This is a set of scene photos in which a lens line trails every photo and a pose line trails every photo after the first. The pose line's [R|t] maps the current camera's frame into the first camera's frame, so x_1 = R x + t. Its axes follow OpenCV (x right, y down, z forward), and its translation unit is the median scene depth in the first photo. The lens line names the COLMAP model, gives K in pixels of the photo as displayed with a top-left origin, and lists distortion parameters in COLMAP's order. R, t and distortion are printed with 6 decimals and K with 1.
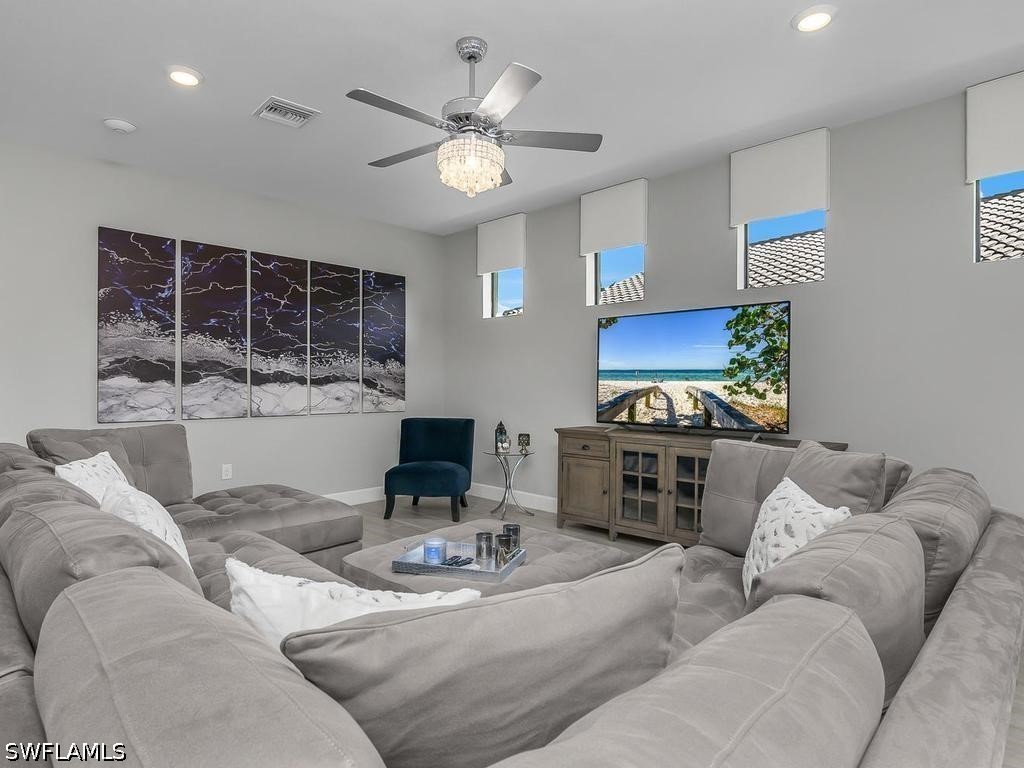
lens RADIAL K [[567.1, 0, 512.0], [0, 567.1, 384.0], [0, 0, 1]] dist [-0.019932, 0.001634]
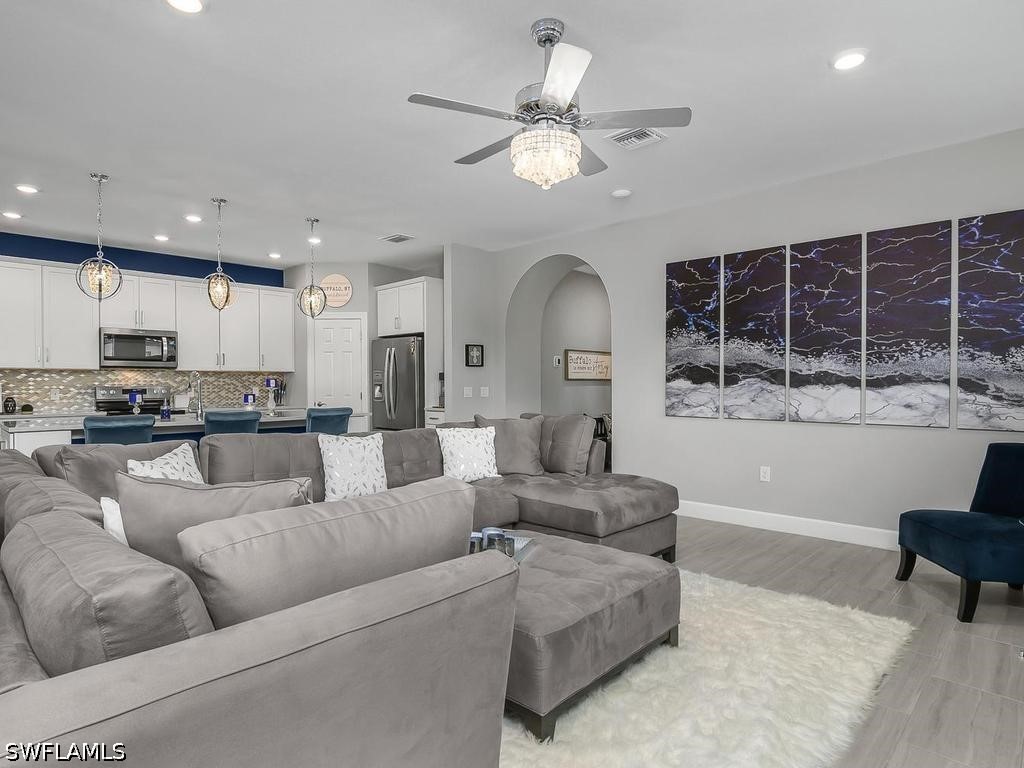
lens RADIAL K [[555.5, 0, 487.5], [0, 555.5, 387.0], [0, 0, 1]] dist [-0.019051, 0.000776]
pose [[0.006279, 0.005081, -0.999967, 0.464993], [-0.001501, 0.999986, 0.005072, -0.002145], [0.999979, 0.001469, 0.006287, 0.501268]]
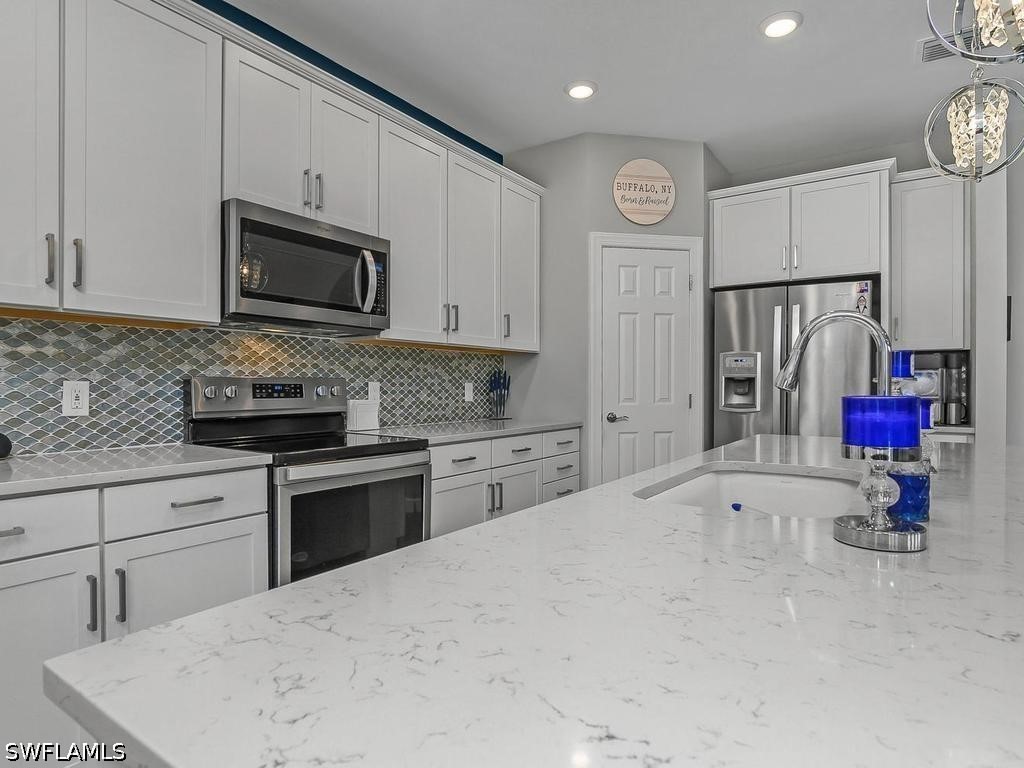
lens RADIAL K [[579.6, 0, 513.8], [0, 579.6, 389.1], [0, 0, 1]] dist [-0.020348, 0.003564]
pose [[0.182486, 0.005959, -0.983190, -0.343021], [-0.006448, 0.999967, 0.004864, 0.011912], [0.983187, 0.005452, 0.182519, -0.259324]]
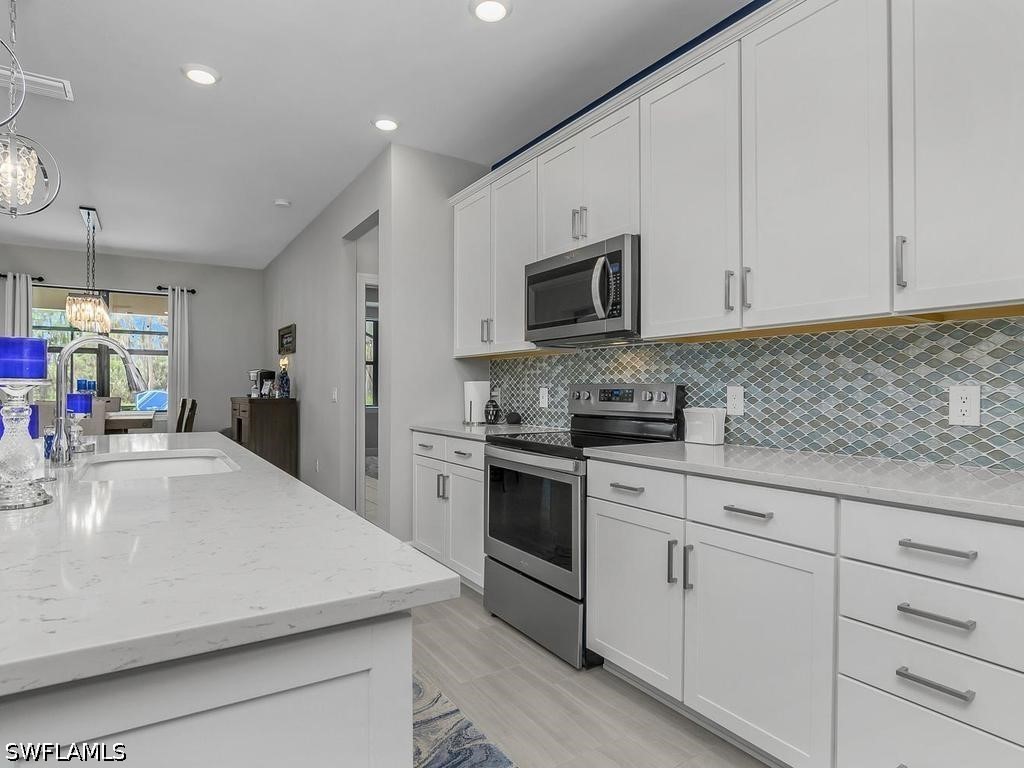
lens RADIAL K [[567.1, 0, 512.0], [0, 567.1, 384.0], [0, 0, 1]] dist [-0.019932, 0.001634]
pose [[-0.979030, 0.001232, 0.203712, -0.946736], [0.000657, 0.999996, -0.002891, 0.006811], [-0.203715, -0.002697, -0.979027, 0.263130]]
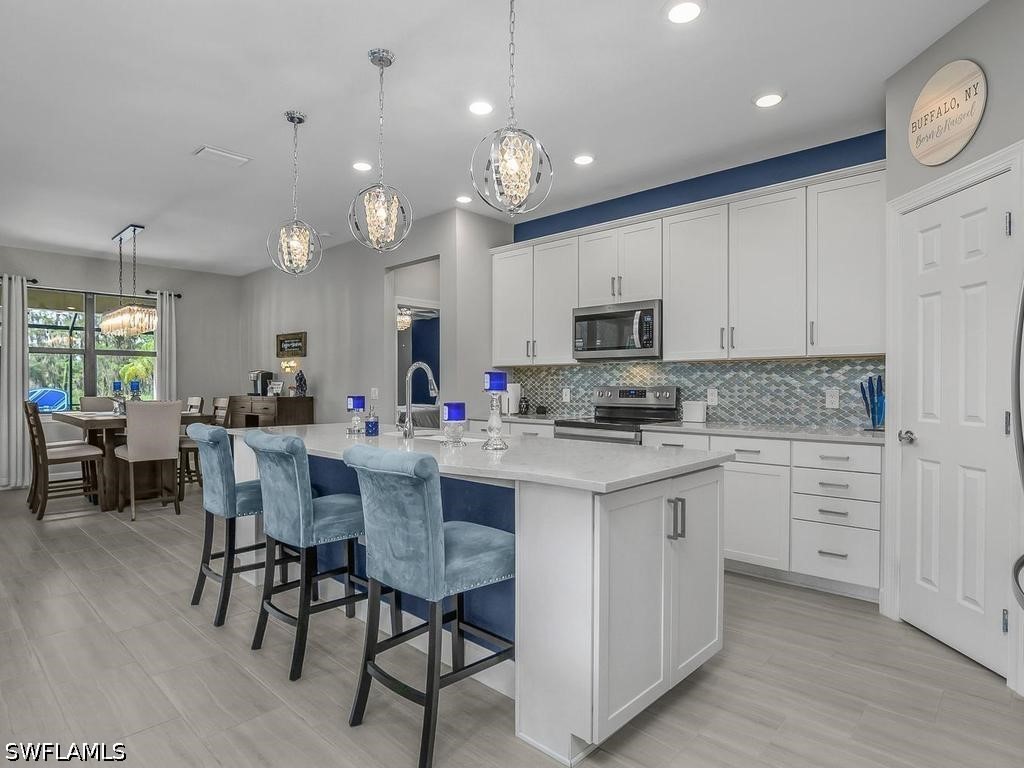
lens RADIAL K [[557.6, 0, 524.5], [0, 557.6, 386.2], [0, 0, 1]] dist [-0.024094, -0.000093]
pose [[-0.998071, -0.000308, -0.062076, -0.679209], [-0.000825, 0.999965, 0.008308, -0.003973], [0.062071, 0.008343, -0.998037, 0.594212]]
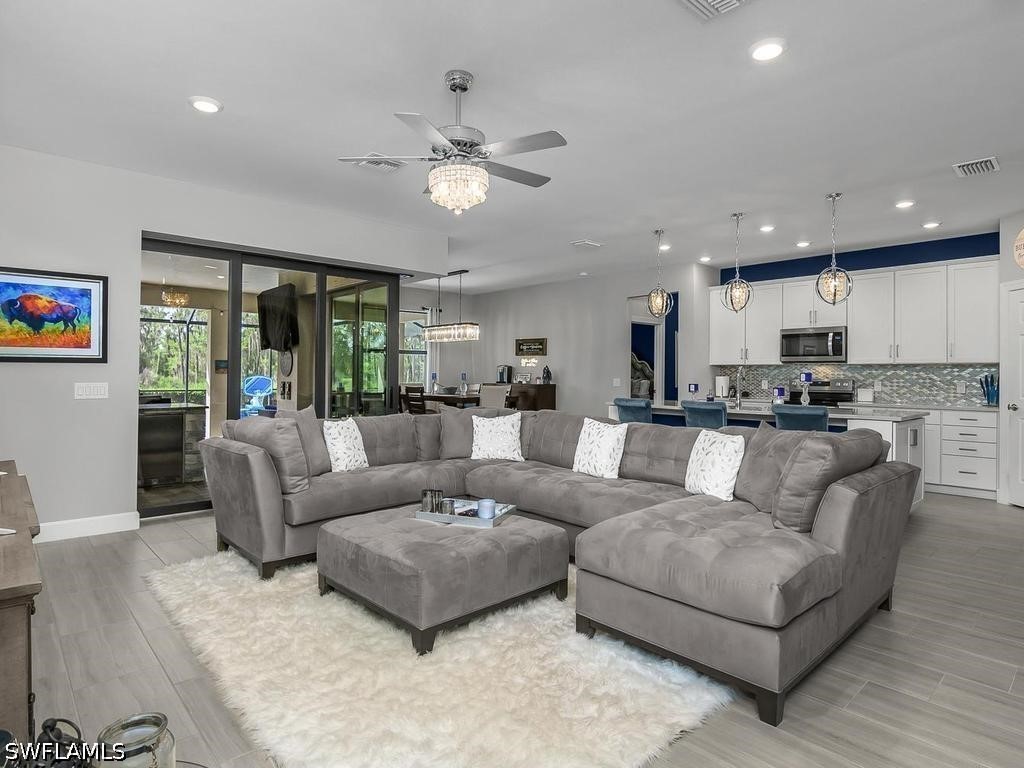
lens RADIAL K [[563.0, 0, 509.6], [0, 563.0, 372.3], [0, 0, 1]] dist [-0.030775, 0.001651]
pose [[-0.999370, -0.006562, 0.034879, -0.123084], [-0.006453, 0.999974, 0.003223, -0.014024], [-0.034899, 0.002996, -0.999386, 1.202926]]
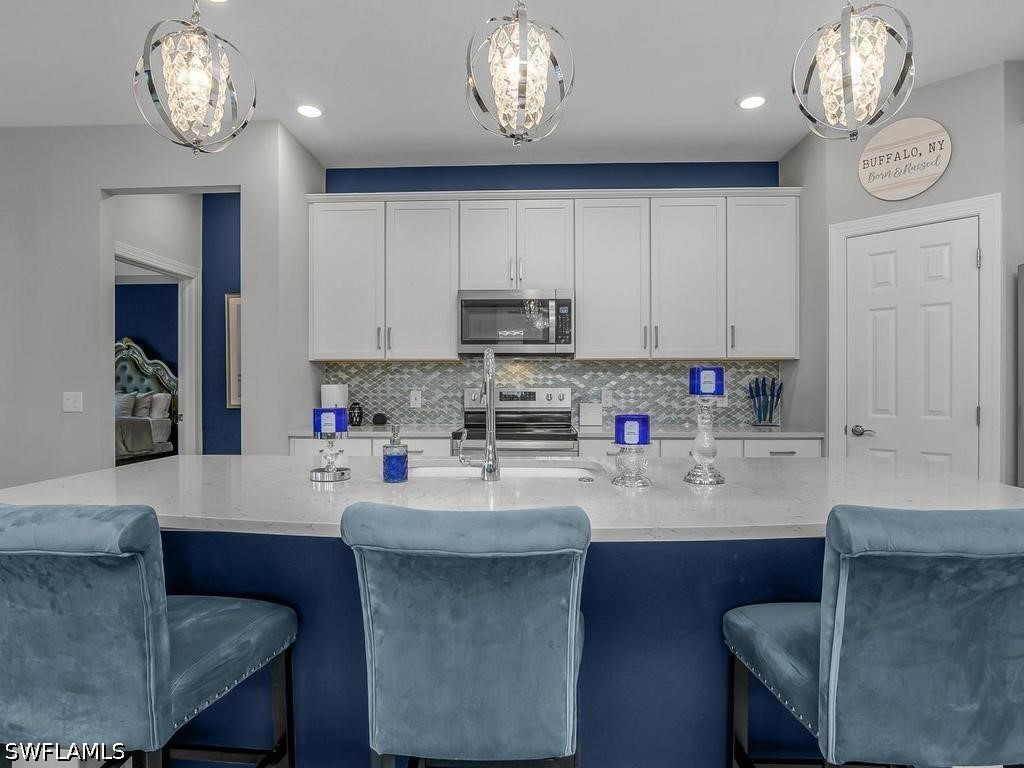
lens RADIAL K [[567.1, 0, 512.0], [0, 567.1, 384.0], [0, 0, 1]] dist [-0.019932, 0.001634]
pose [[-0.730477, -0.001473, -0.682936, -0.334582], [-0.002985, 0.999995, 0.001036, -0.001944], [0.682931, 0.002795, -0.730478, 0.245566]]
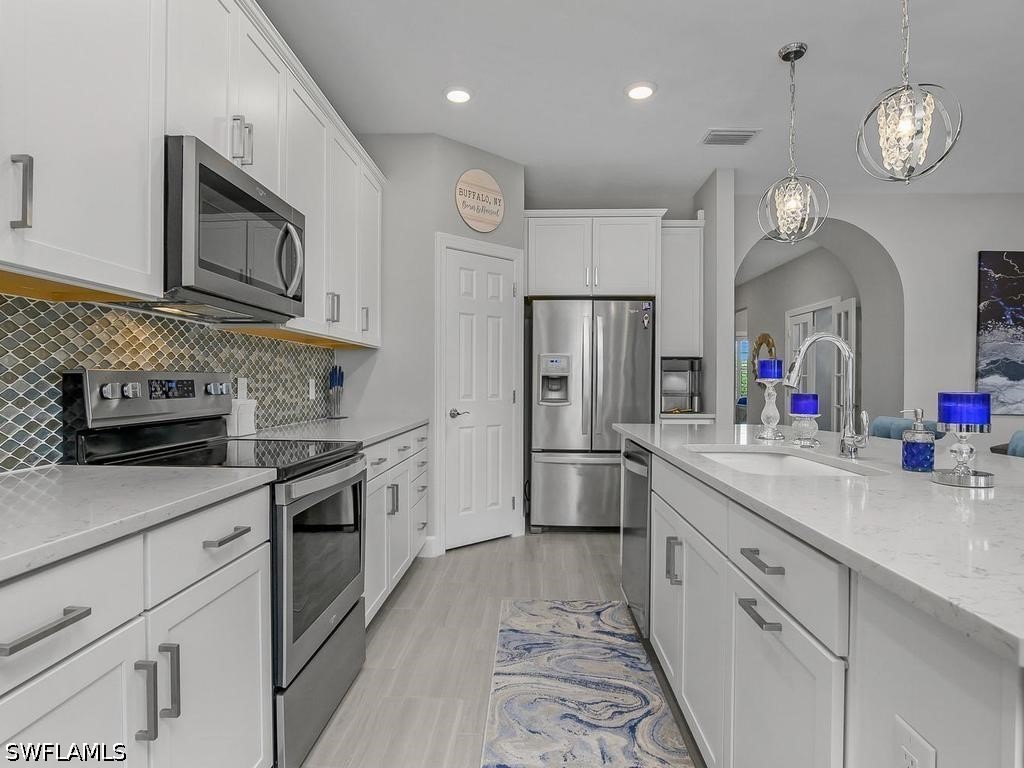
lens RADIAL K [[571.2, 0, 512.0], [0, 571.2, 384.0], [0, 0, 1]] dist [-0.015991, 0.001292]
pose [[0.676111, 0.005161, -0.736781, -0.448711], [-0.008630, 0.999962, -0.000915, 0.012277], [0.736749, 0.006978, 0.676131, -0.480383]]
